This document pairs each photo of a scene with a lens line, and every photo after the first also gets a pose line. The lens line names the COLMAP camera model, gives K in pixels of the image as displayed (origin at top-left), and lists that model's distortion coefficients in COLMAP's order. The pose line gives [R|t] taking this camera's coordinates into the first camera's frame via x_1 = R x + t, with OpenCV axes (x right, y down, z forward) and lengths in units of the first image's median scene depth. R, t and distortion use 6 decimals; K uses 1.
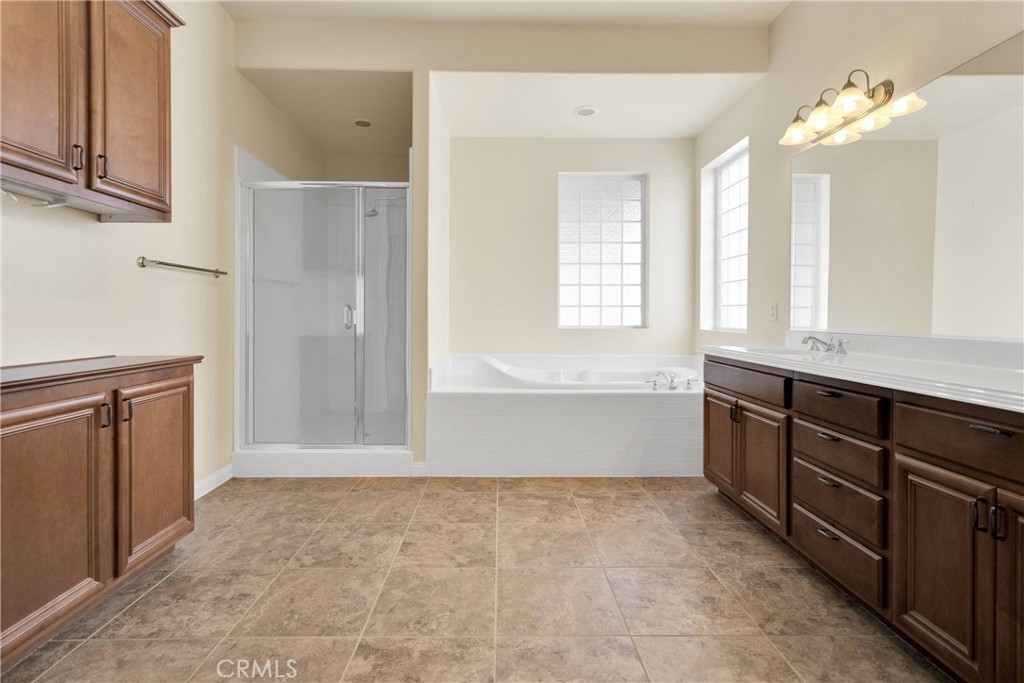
lens RADIAL K [[506.3, 0, 492.7], [0, 506.3, 320.6], [0, 0, 1]] dist [0.000899, 0.000191]
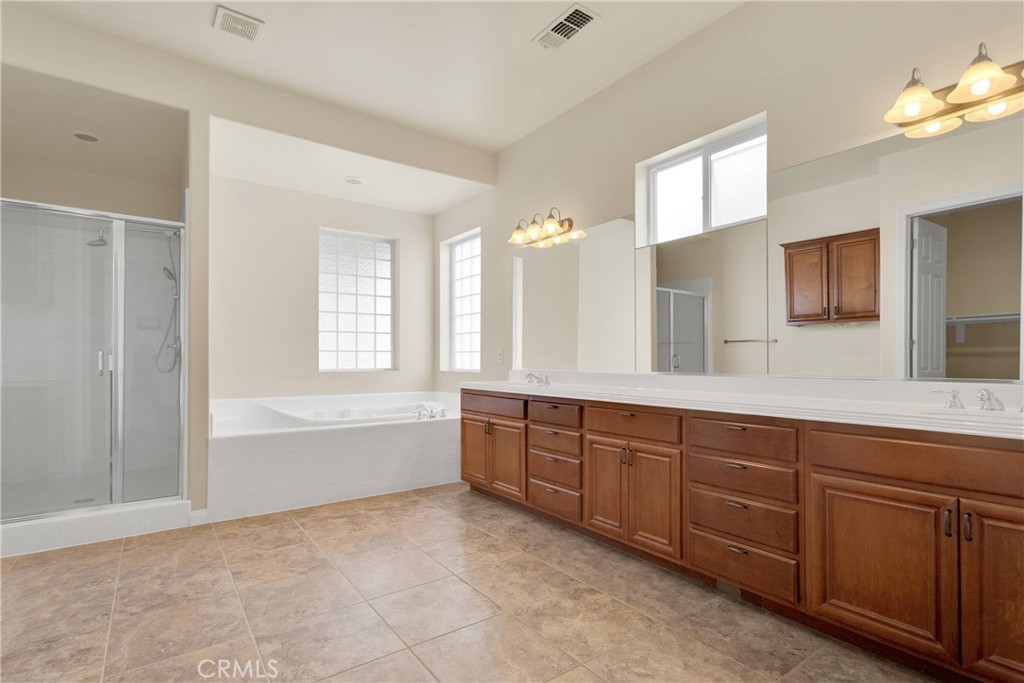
lens RADIAL K [[507.2, 0, 514.0], [0, 507.2, 361.0], [0, 0, 1]] dist [-0.000035, -0.000008]
pose [[0.811374, -0.004051, 0.584513, -0.274746], [0.007002, 0.999972, -0.002789, -0.002656], [-0.584485, 0.006356, 0.811380, -0.192063]]
